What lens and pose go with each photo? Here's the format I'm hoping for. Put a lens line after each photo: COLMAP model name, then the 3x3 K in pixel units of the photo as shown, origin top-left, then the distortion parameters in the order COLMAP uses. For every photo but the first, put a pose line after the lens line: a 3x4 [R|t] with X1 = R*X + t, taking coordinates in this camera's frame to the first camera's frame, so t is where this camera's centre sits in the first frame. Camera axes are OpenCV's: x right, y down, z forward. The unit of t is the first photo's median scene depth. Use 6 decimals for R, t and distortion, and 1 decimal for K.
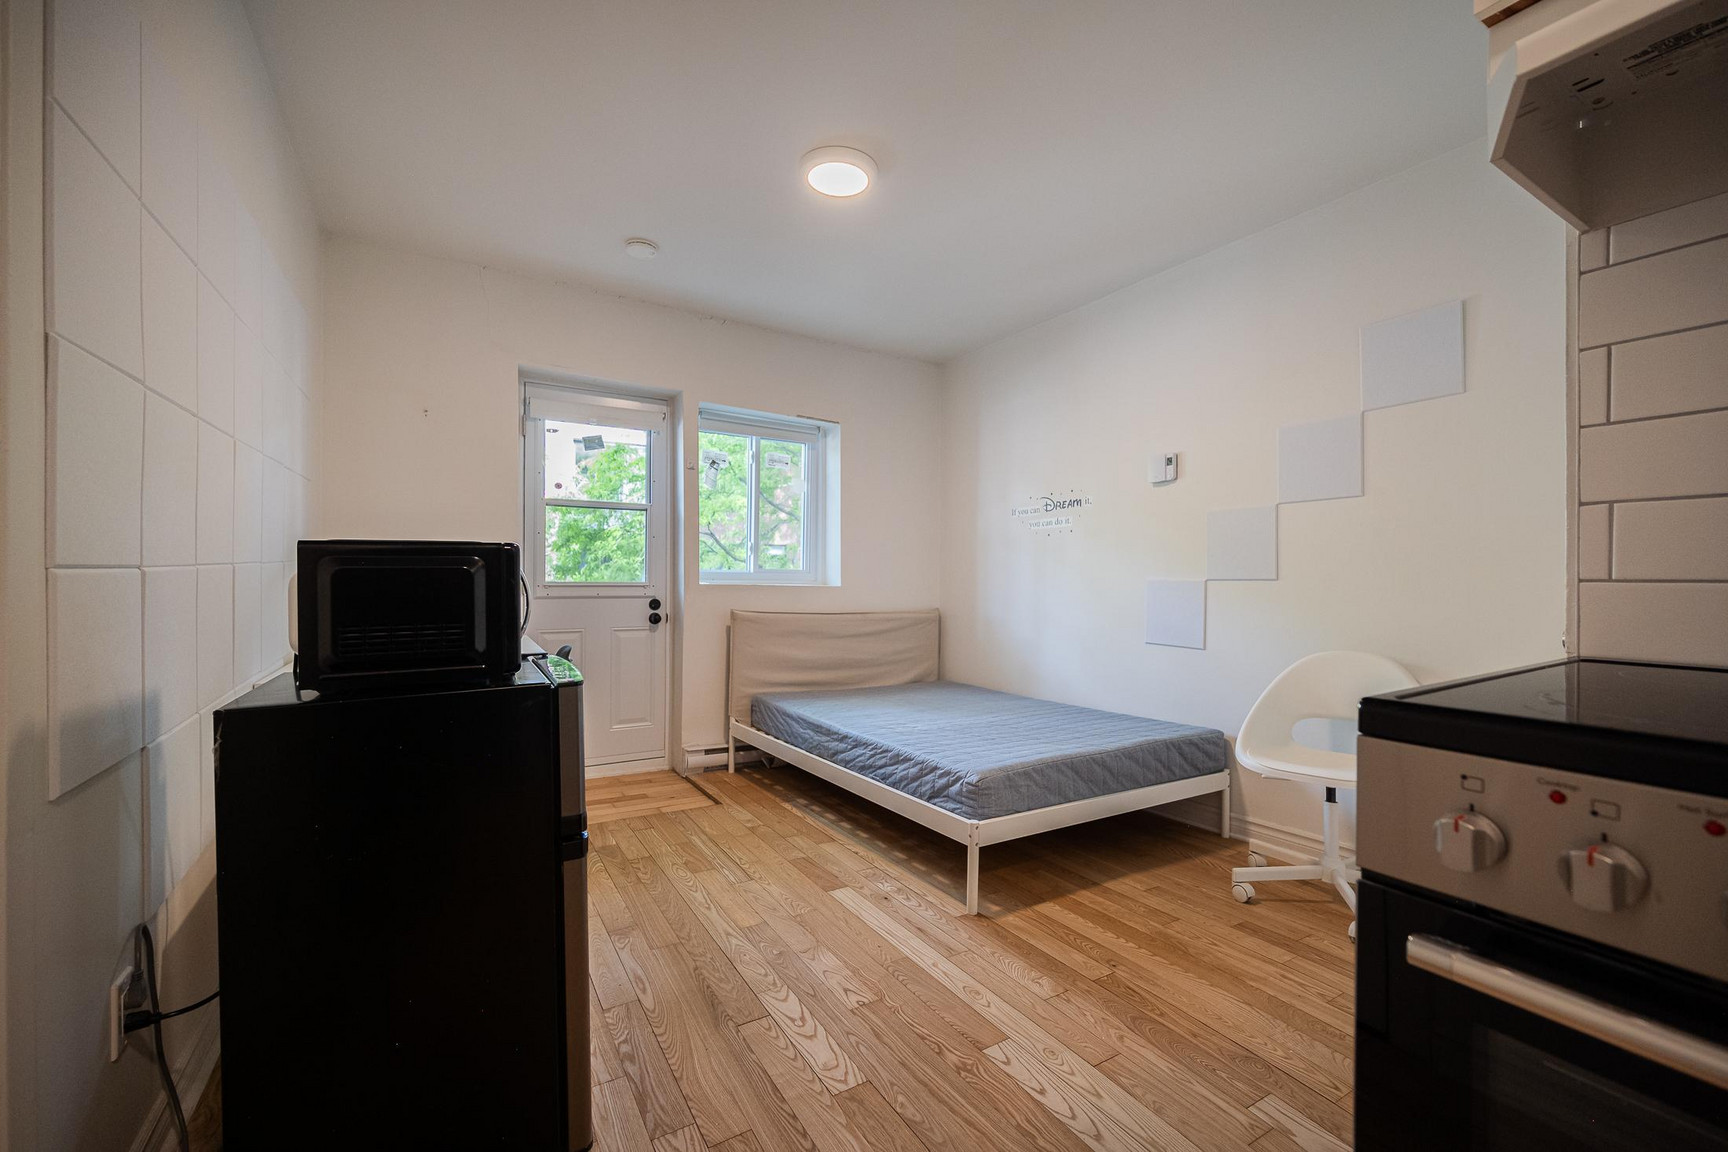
lens RADIAL K [[707.2, 0, 863.6], [0, 707.2, 576.6], [0, 0, 1]] dist [-0.007162, -0.000454]
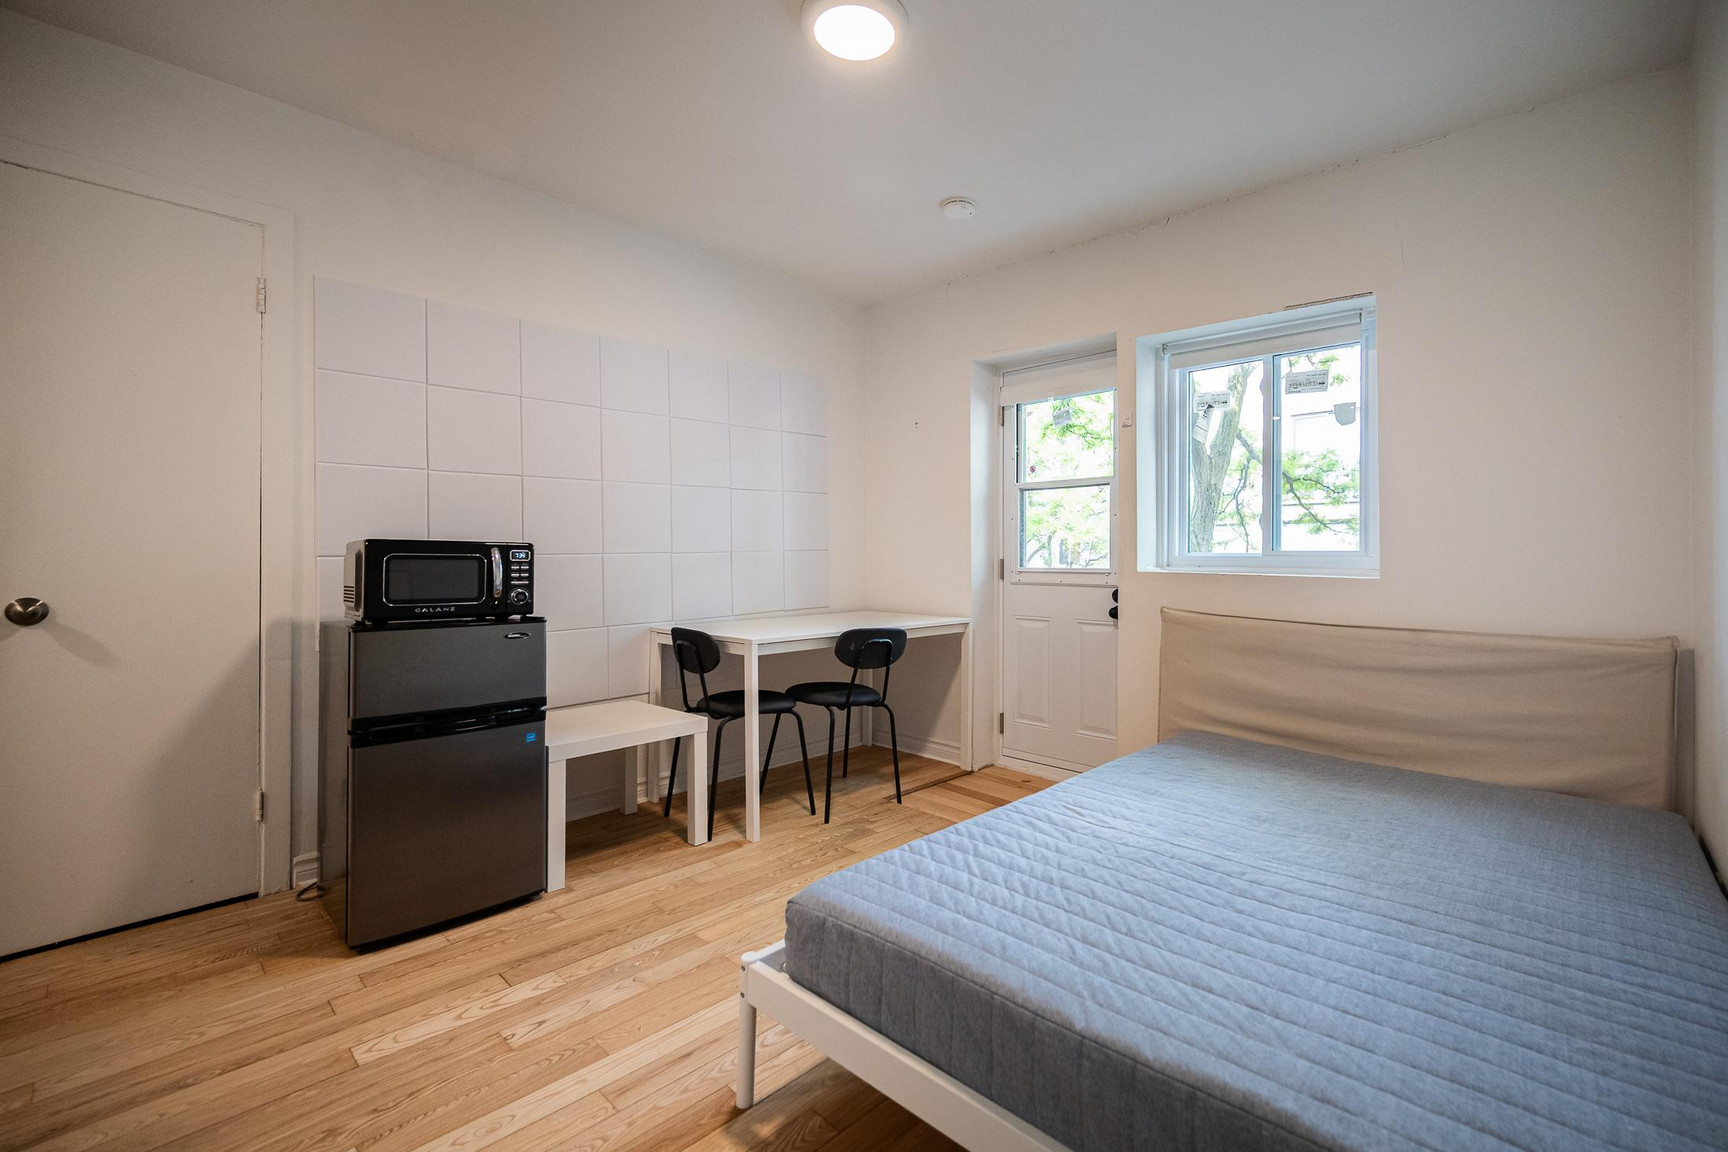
lens RADIAL K [[730.7, 0, 947.8], [0, 730.7, 552.3], [0, 0, 1]] dist [-0.004419, -0.000280]
pose [[0.302110, -0.013852, -0.953173, 0.501426], [0.000010, 0.999894, -0.014527, 0.001181], [0.953273, 0.004379, 0.302078, 0.594202]]
